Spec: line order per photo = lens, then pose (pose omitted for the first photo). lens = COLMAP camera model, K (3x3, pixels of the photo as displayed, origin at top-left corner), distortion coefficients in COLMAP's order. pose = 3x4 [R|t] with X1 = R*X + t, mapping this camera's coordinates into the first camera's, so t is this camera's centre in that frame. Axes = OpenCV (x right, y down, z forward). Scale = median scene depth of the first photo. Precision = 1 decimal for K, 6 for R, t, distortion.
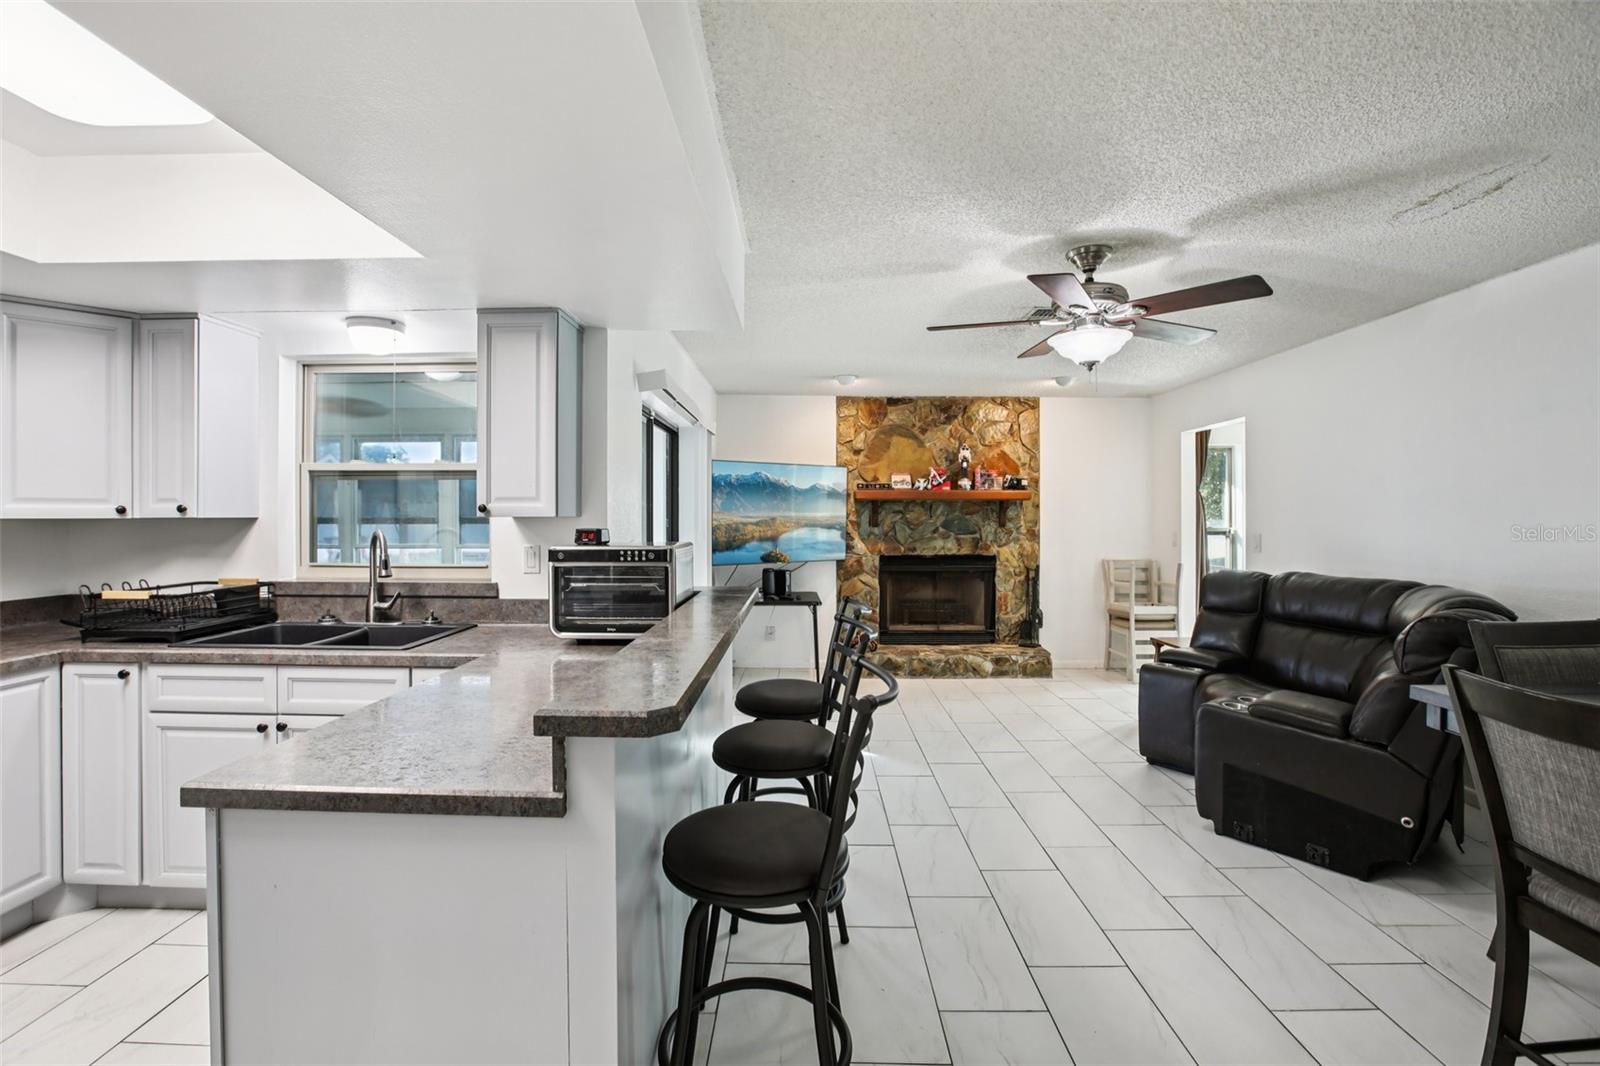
lens RADIAL K [[724.1, 0, 799.2], [0, 724.1, 514.4], [0, 0, 1]] dist [-0.060581, 0.026163]
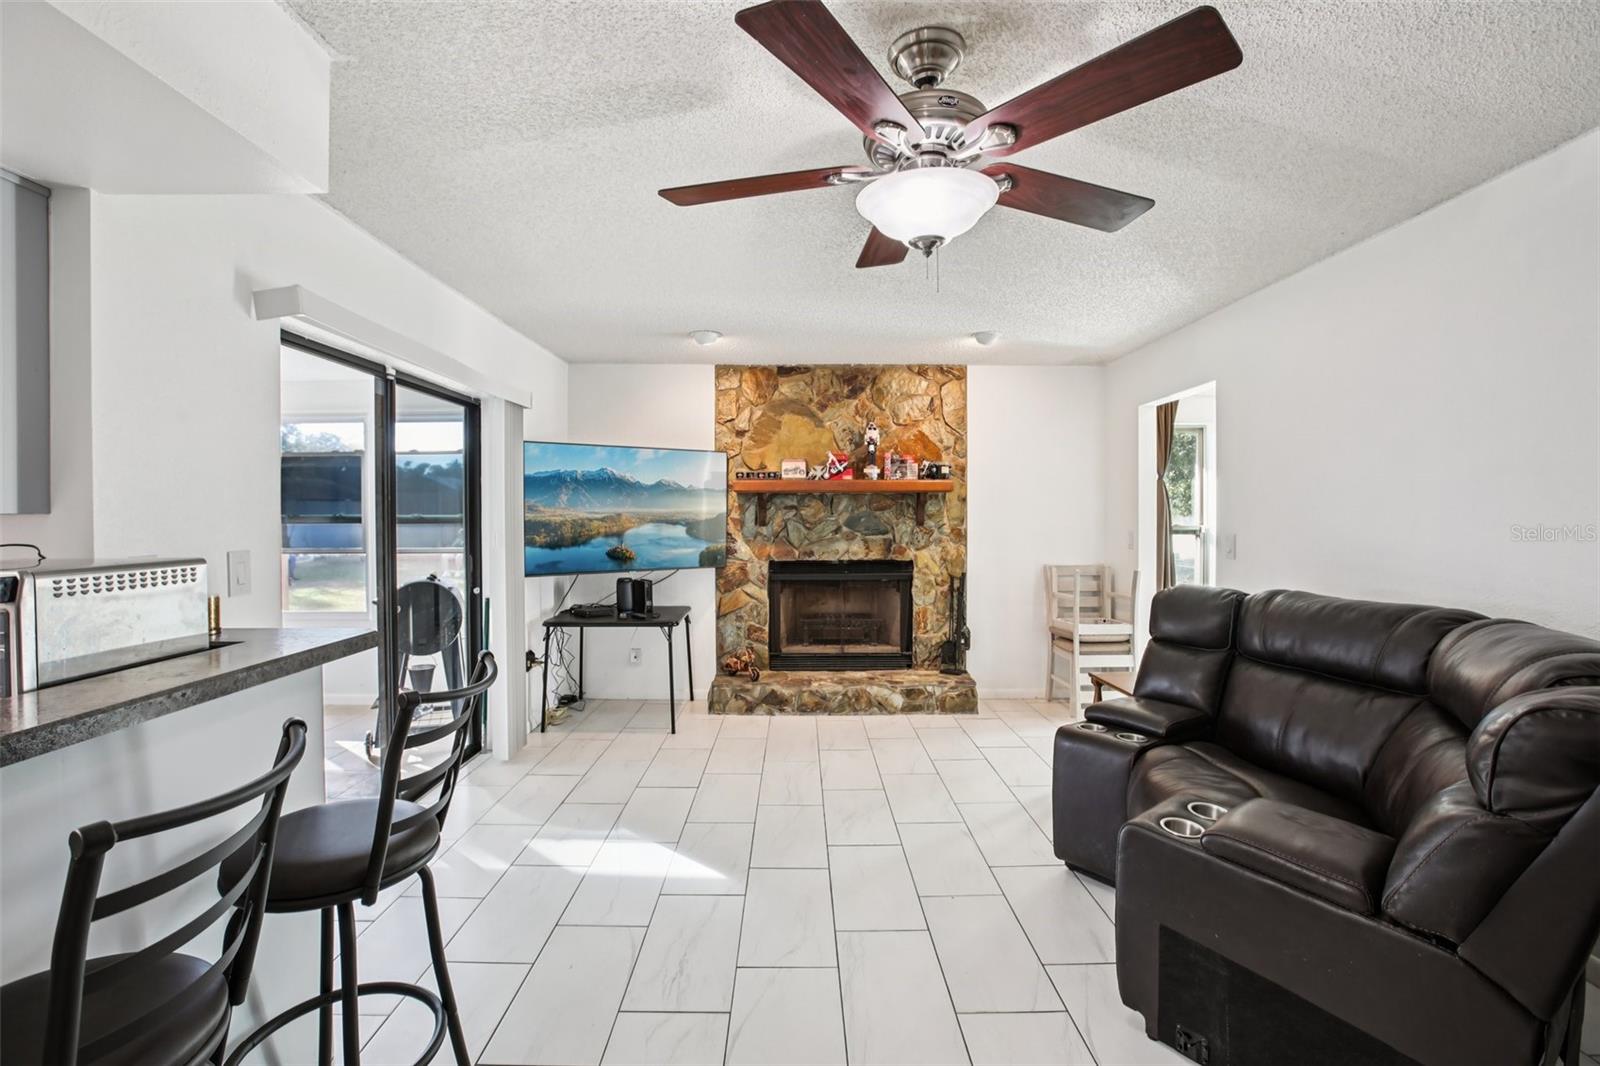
lens RADIAL K [[742.7, 0, 783.6], [0, 742.7, 523.6], [0, 0, 1]] dist [-0.057411, 0.021963]
pose [[0.999897, -0.003587, 0.013862, 0.120701], [0.003367, 0.999868, 0.015914, 0.001632], [-0.013917, -0.015865, 0.999777, 0.175516]]
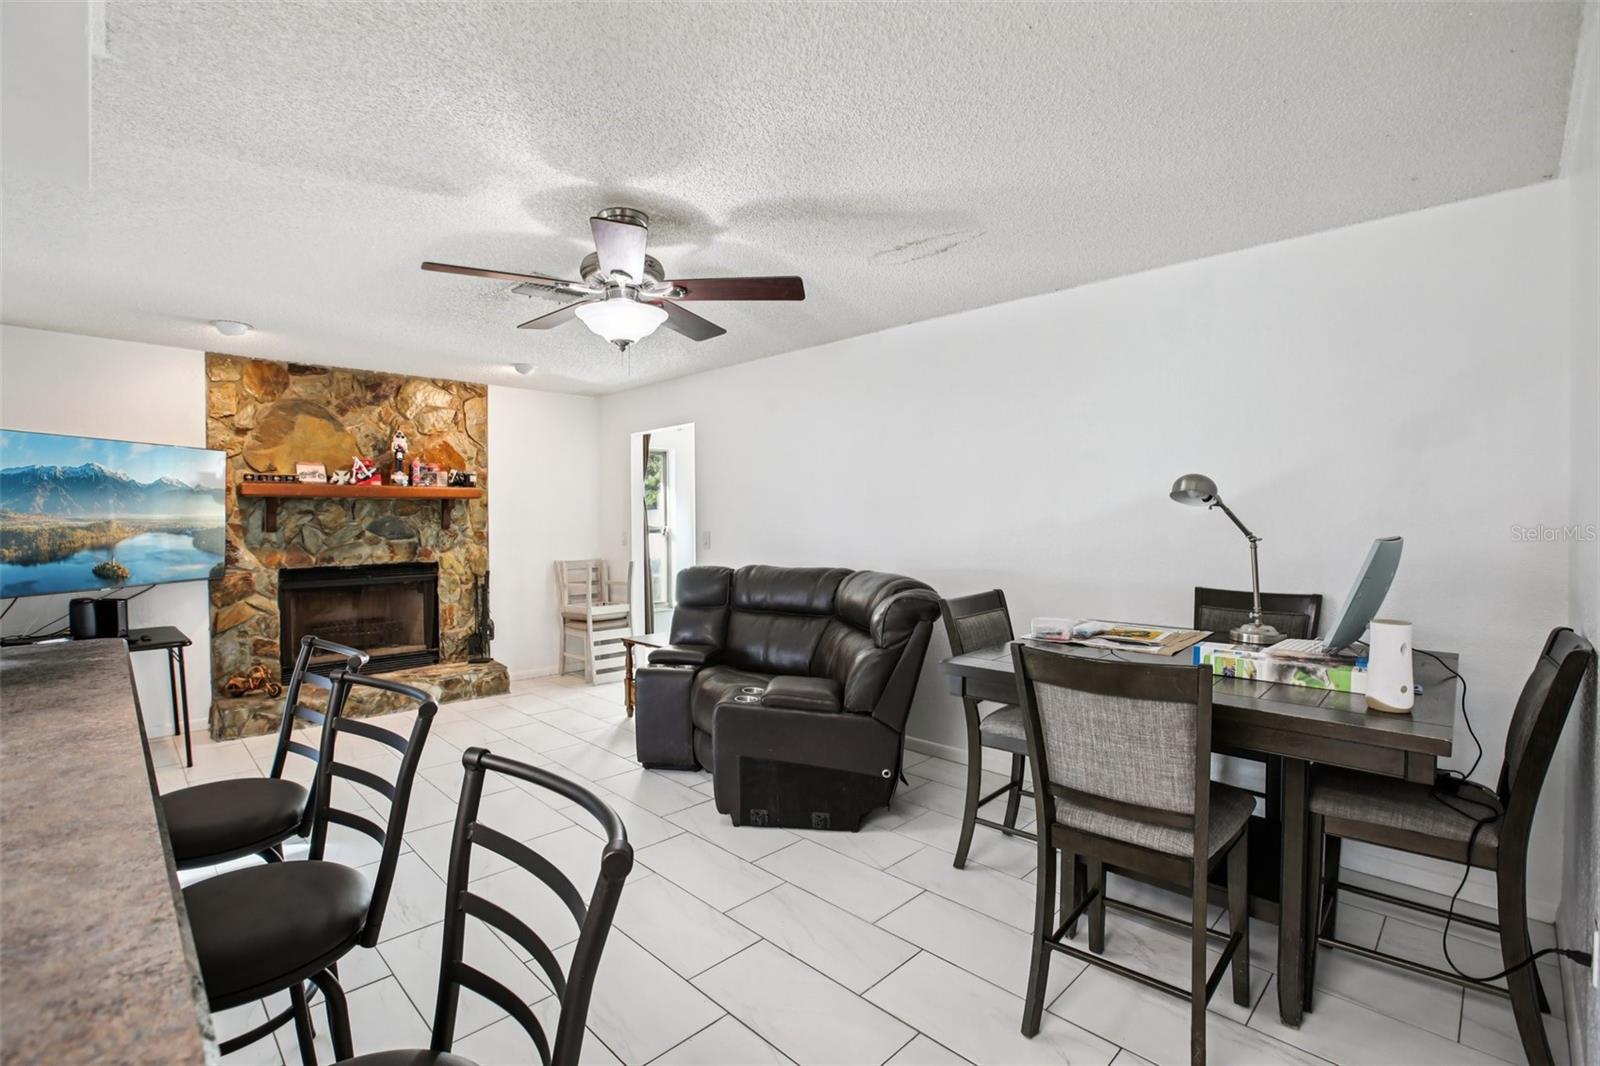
lens RADIAL K [[724.1, 0, 798.1], [0, 724.1, 525.2], [0, 0, 1]] dist [-0.060733, 0.026541]
pose [[0.704198, -0.014146, 0.709863, -0.032269], [0.004207, 0.999867, 0.015752, 0.000778], [-0.709991, -0.008106, 0.704164, 0.092549]]
